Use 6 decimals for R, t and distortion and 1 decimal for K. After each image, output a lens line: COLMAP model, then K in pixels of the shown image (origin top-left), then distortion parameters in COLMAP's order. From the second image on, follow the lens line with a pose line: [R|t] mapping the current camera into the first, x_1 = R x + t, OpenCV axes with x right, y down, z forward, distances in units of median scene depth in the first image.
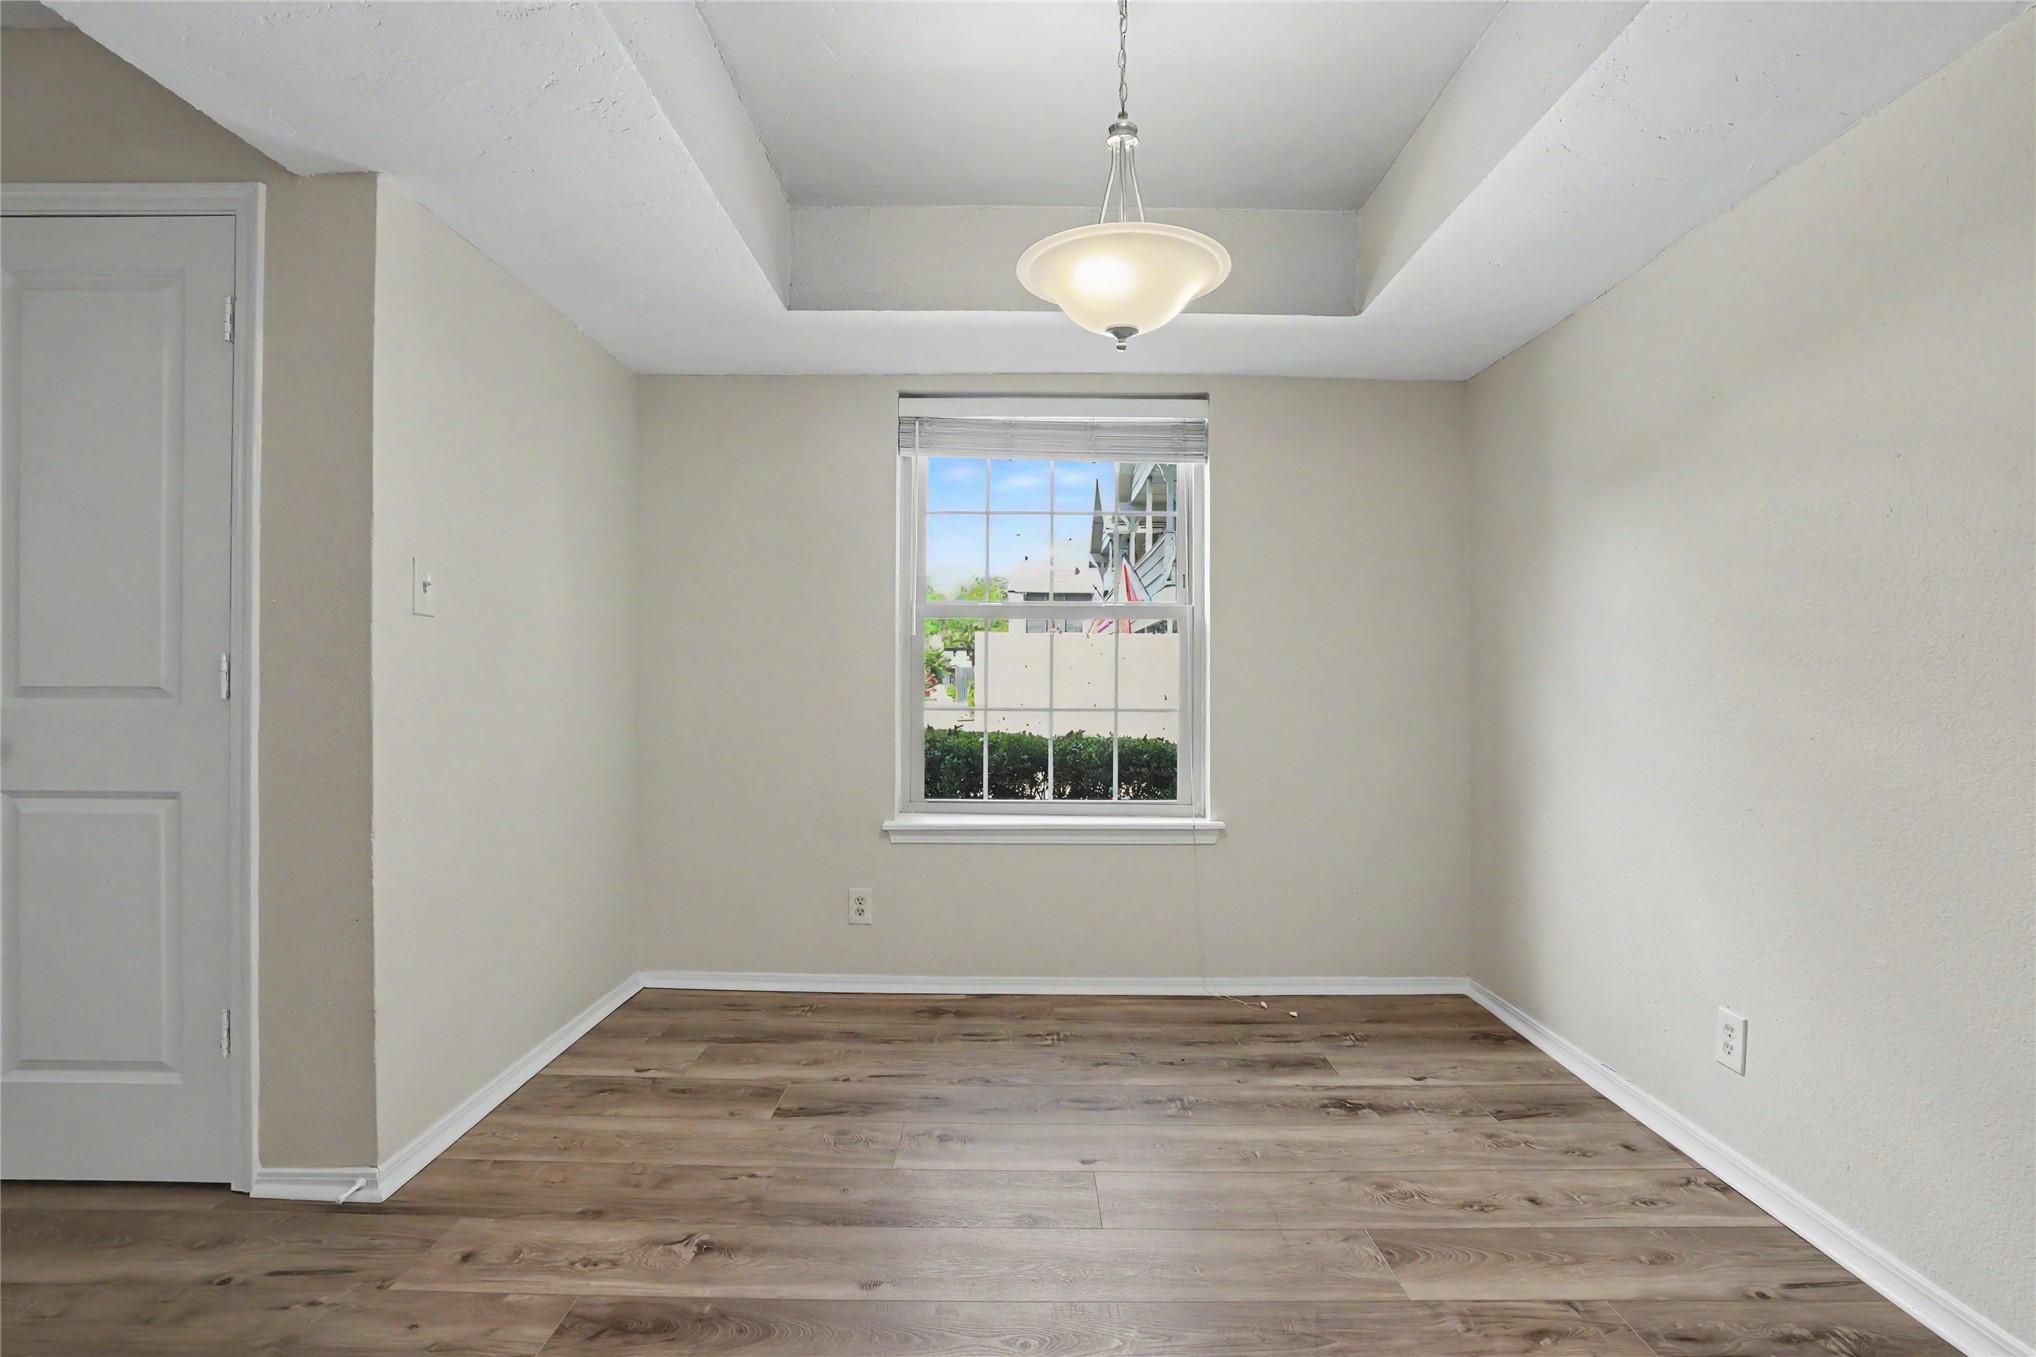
lens RADIAL K [[969.7, 0, 1020.9], [0, 969.7, 682.5], [0, 0, 1]] dist [-0.059683, 0.024224]
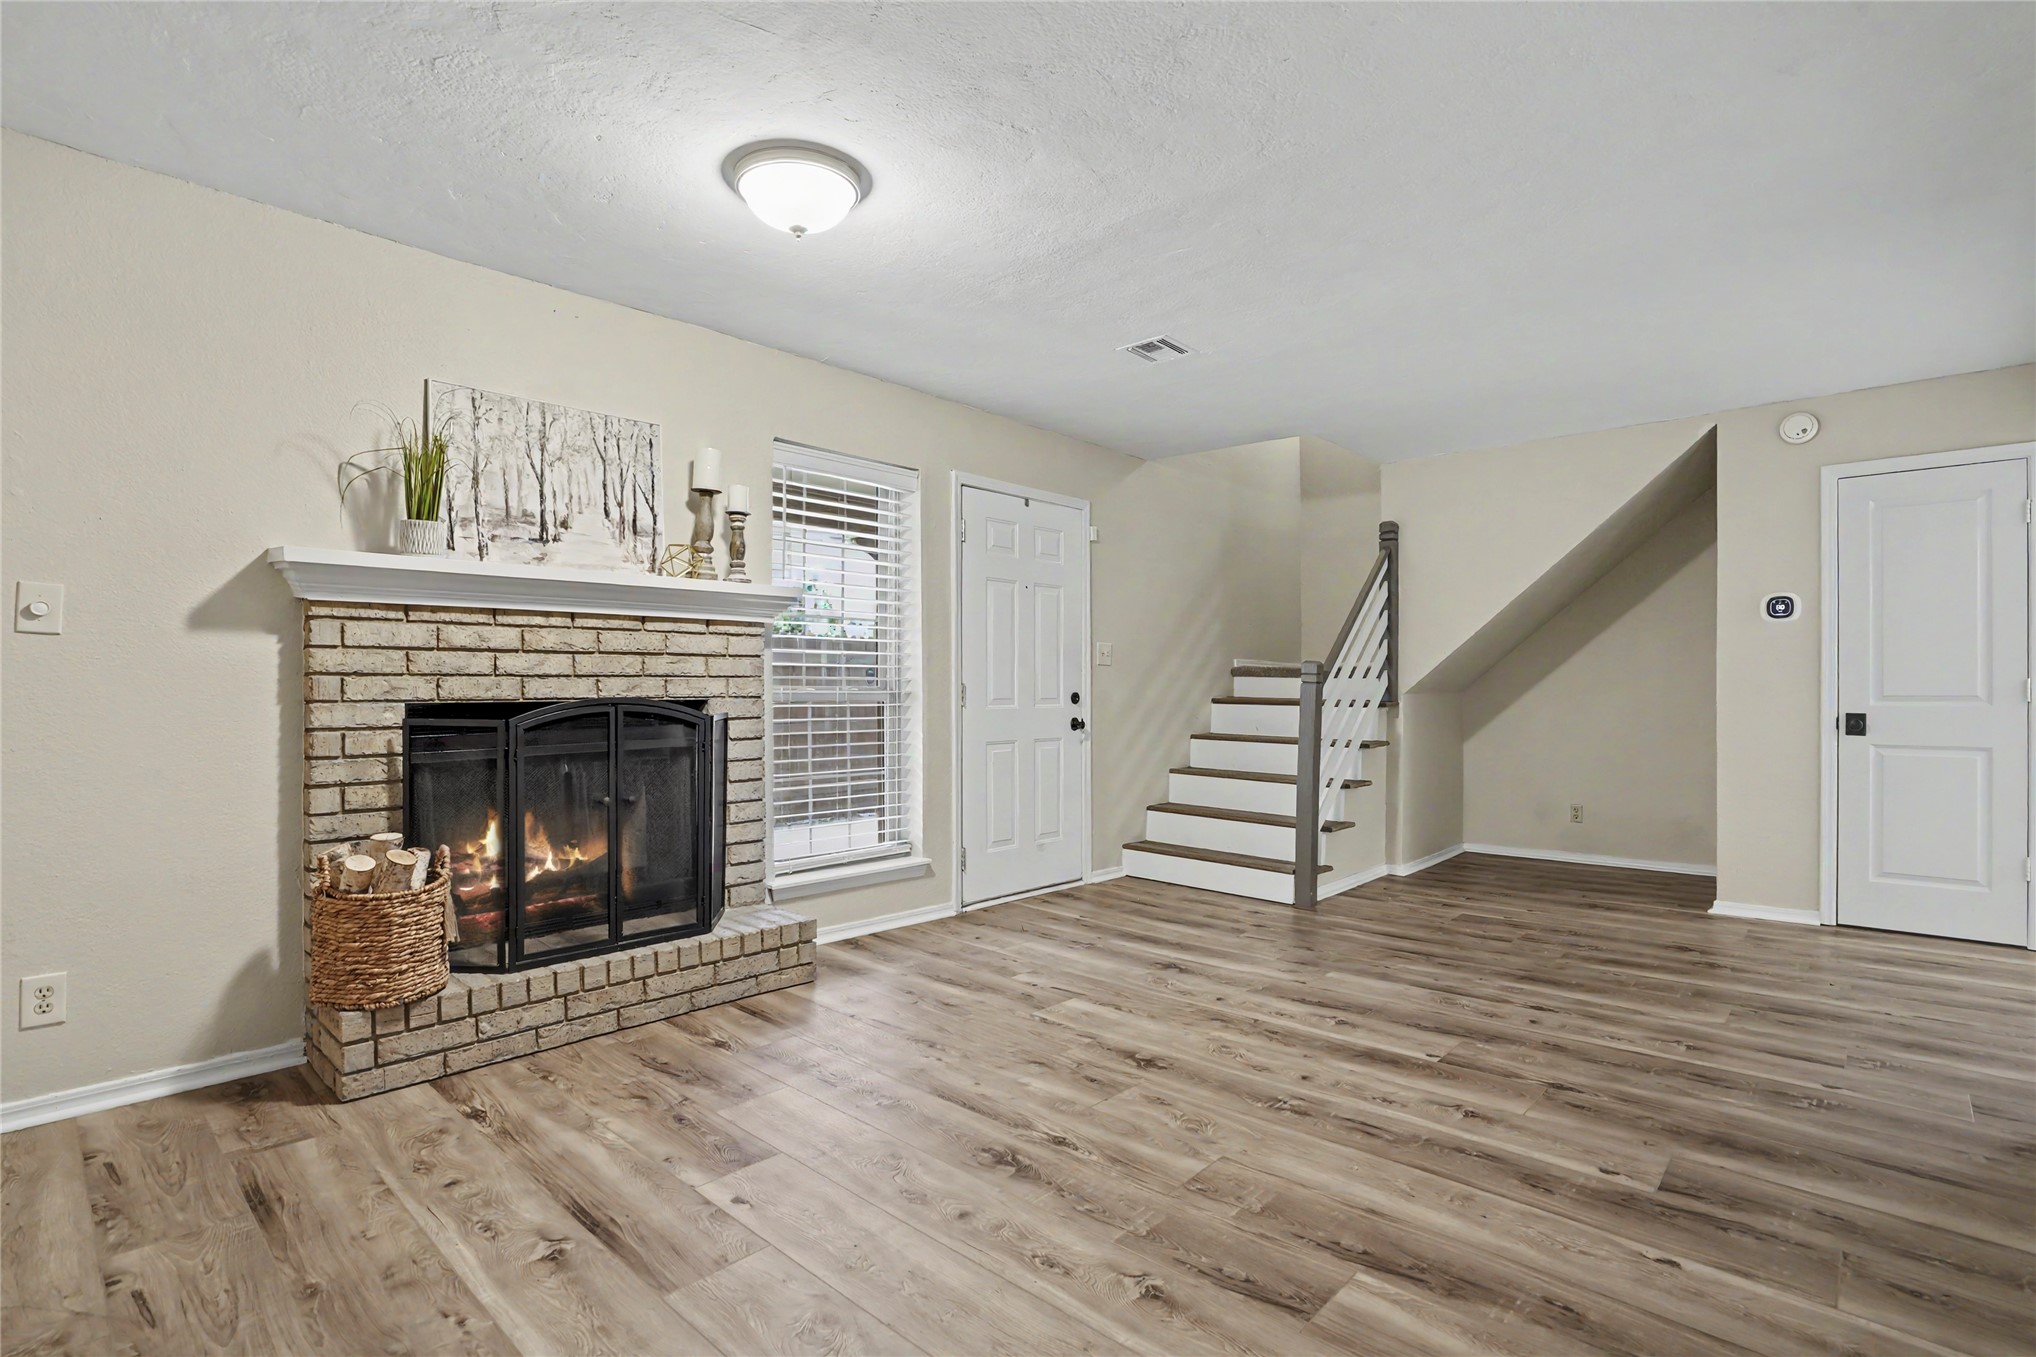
lens RADIAL K [[969.7, 0, 1020.9], [0, 969.7, 682.5], [0, 0, 1]] dist [-0.059683, 0.024224]
pose [[0.733370, -0.010476, -0.679749, -0.725811], [-0.000169, 0.999878, -0.015591, 0.004860], [0.679830, 0.011549, 0.733279, -1.290815]]
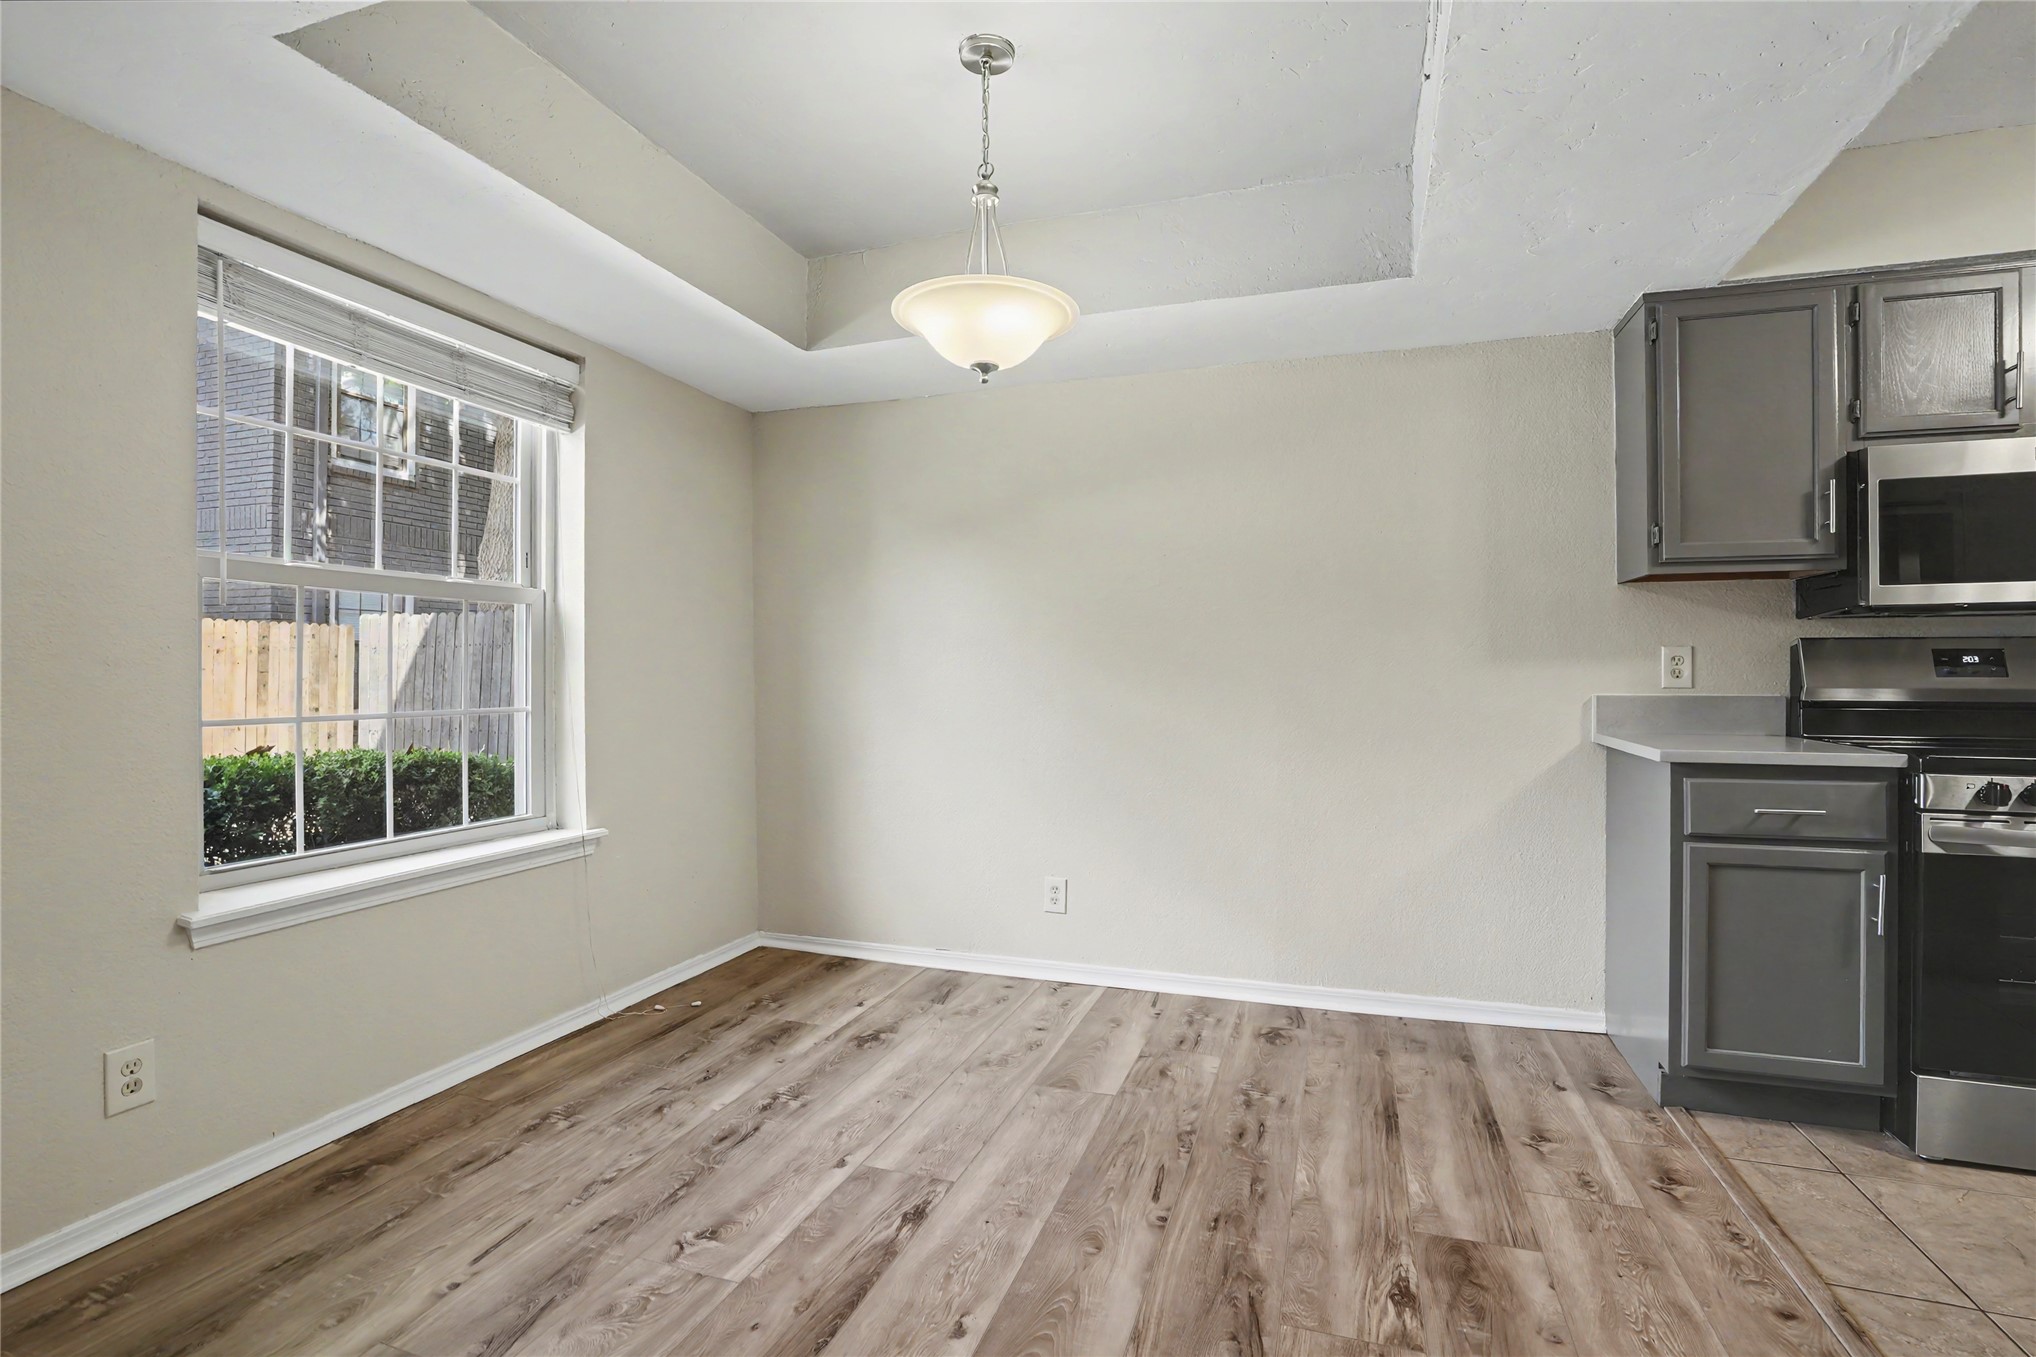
lens RADIAL K [[954.7, 0, 1024.7], [0, 954.7, 665.8], [0, 0, 1]] dist [-0.056438, 0.024533]
pose [[0.325892, 0.001437, 0.945406, -0.591206], [0.006912, 0.999968, -0.003902, -0.005443], [-0.945382, 0.007806, 0.325871, 0.375951]]
